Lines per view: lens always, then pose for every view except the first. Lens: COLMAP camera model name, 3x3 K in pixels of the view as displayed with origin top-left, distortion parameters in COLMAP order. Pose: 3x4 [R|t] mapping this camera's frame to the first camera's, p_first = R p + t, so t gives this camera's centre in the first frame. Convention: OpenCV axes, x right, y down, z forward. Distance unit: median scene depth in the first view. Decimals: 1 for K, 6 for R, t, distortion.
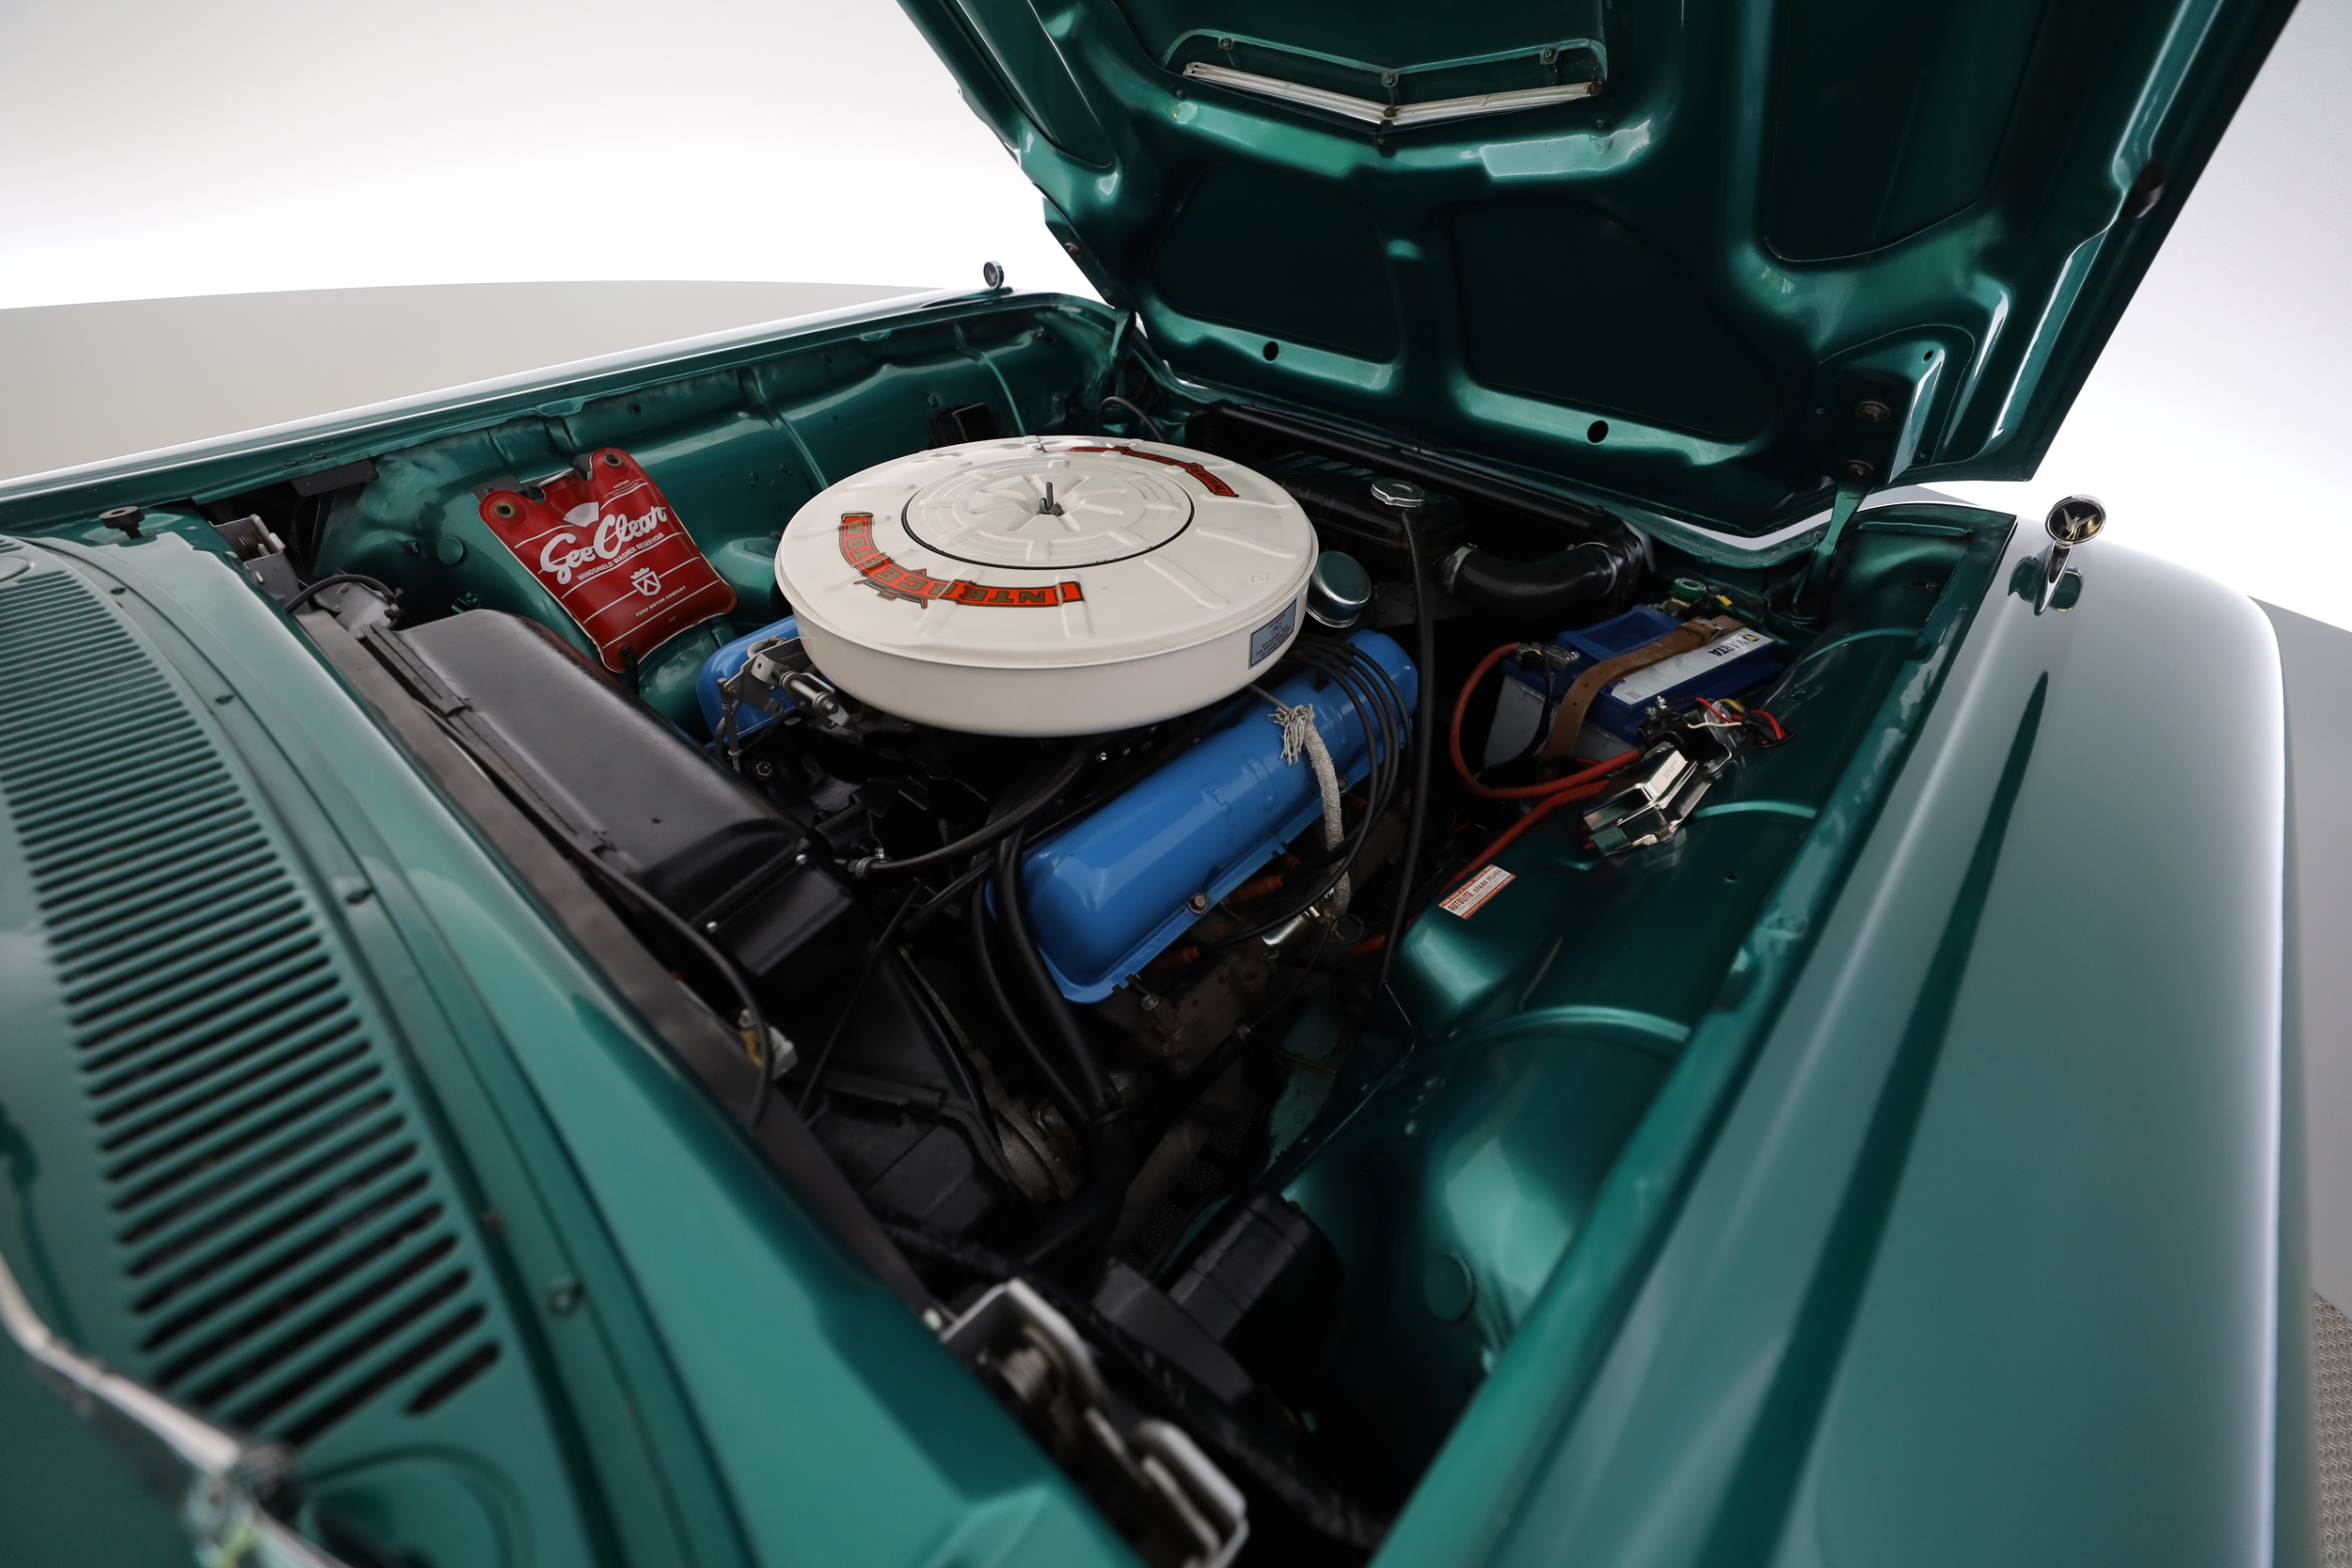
lens RADIAL K [[1003.7, 0, 1192.2], [0, 1003.7, 782.7], [0, 0, 1]] dist [-0.040884, 0.012288]
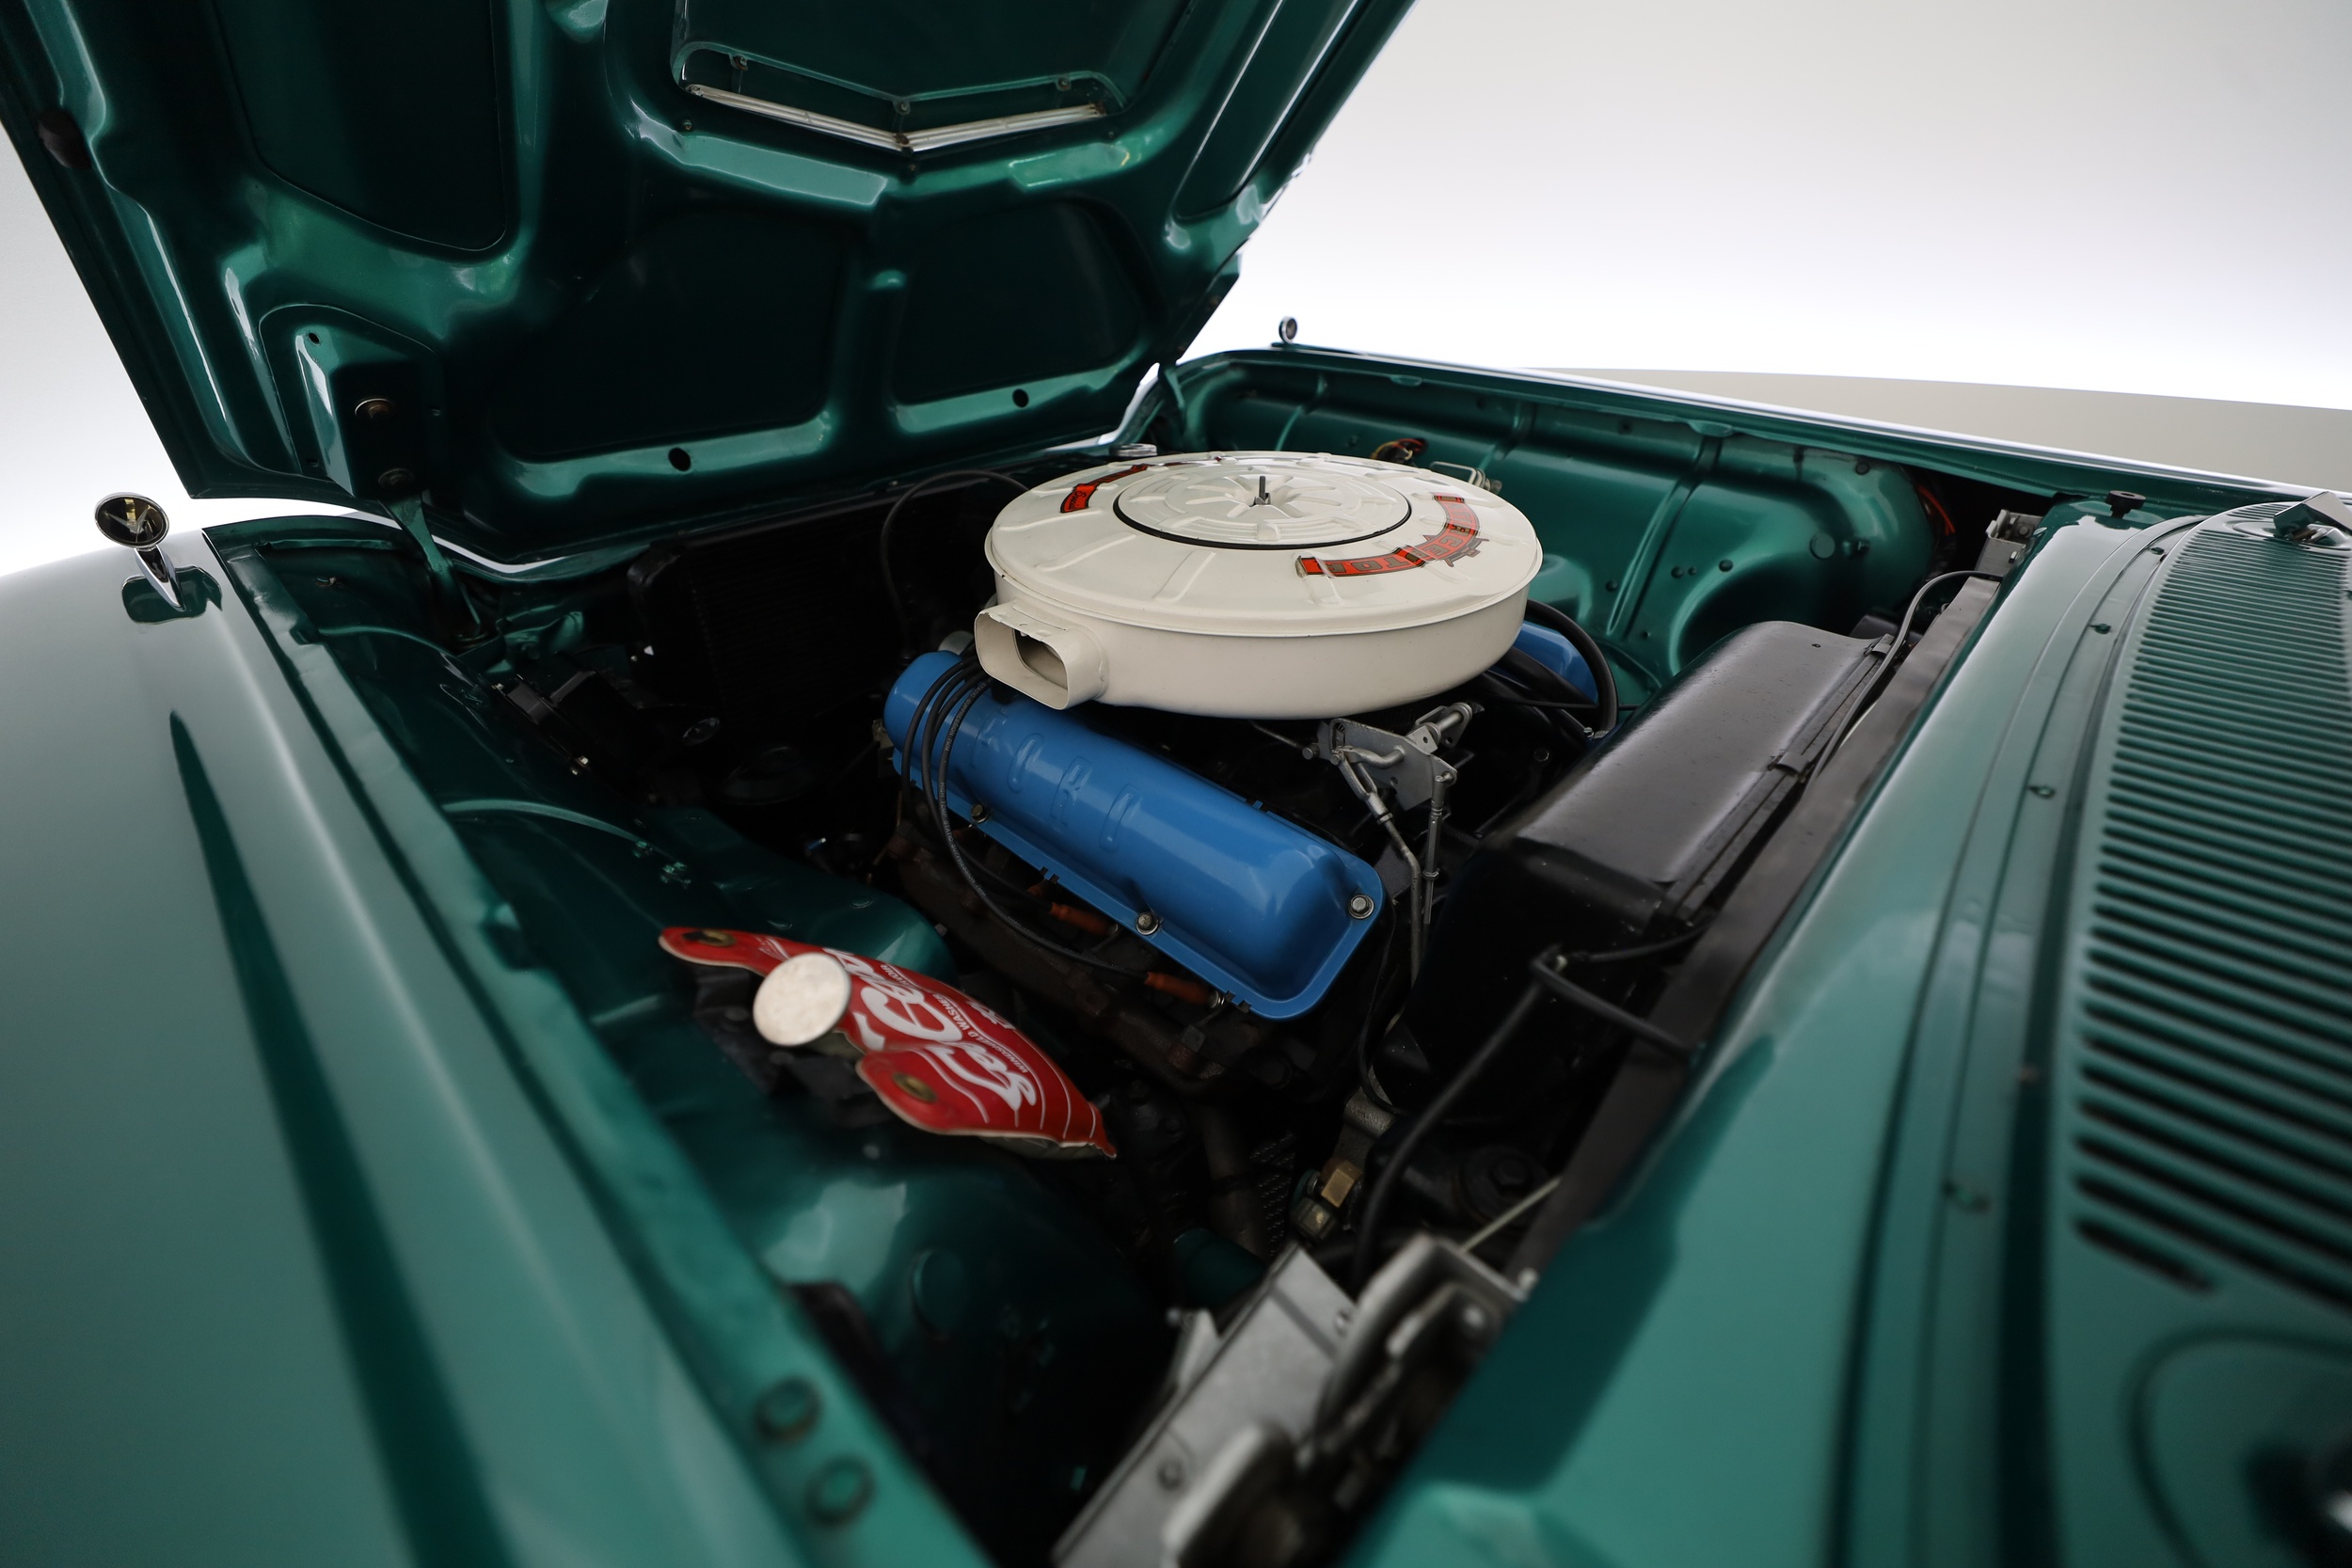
lens RADIAL K [[1003.7, 0, 1190.6], [0, 1003.7, 782.3], [0, 0, 1]] dist [-0.040884, 0.012288]
pose [[0.034951, -0.539690, 0.841138, -0.971152], [0.602387, 0.682953, 0.413165, -0.470224], [-0.797439, 0.492250, 0.348972, 0.736559]]
